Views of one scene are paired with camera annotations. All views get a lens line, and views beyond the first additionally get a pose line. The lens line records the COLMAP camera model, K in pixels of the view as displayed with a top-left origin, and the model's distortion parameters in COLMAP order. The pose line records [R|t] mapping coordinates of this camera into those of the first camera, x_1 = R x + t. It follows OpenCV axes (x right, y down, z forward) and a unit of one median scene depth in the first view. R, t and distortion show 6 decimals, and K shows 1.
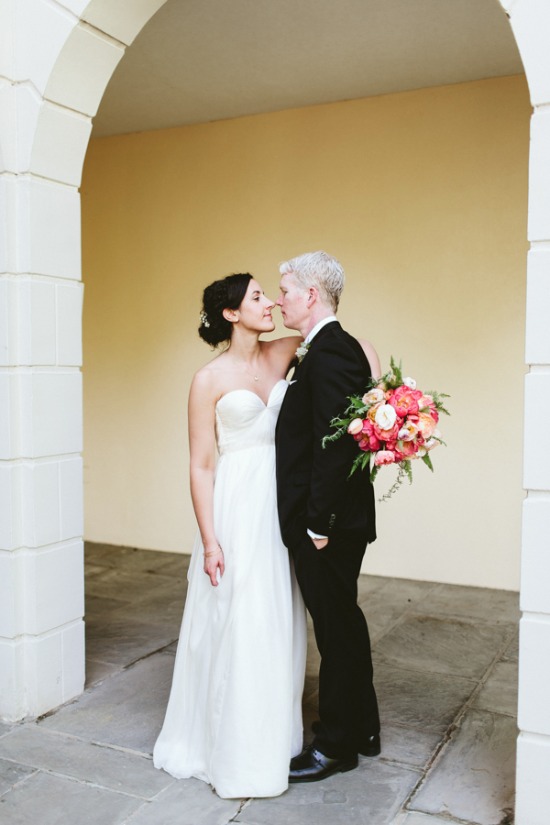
lens RADIAL K [[826.6, 0, 274.8], [0, 826.6, 437.0], [0, 0, 1]] dist [0.006303, 0.001063]
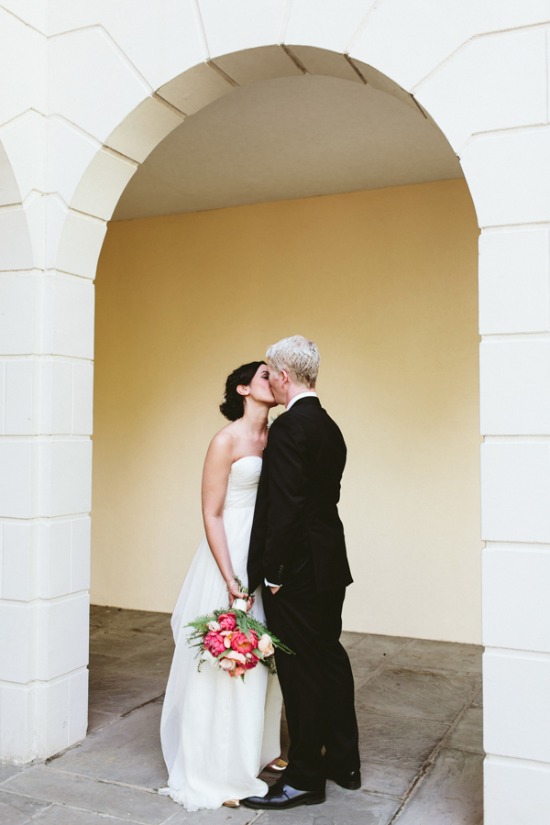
lens RADIAL K [[821.7, 0, 275.0], [0, 821.7, 412.5], [0, 0, 1]] dist [0.007600, 0.008353]
pose [[0.999344, 0.001809, 0.036158, -0.027392], [0.002116, 0.994126, -0.108207, 0.005702], [-0.036141, 0.108213, 0.993471, -0.126733]]
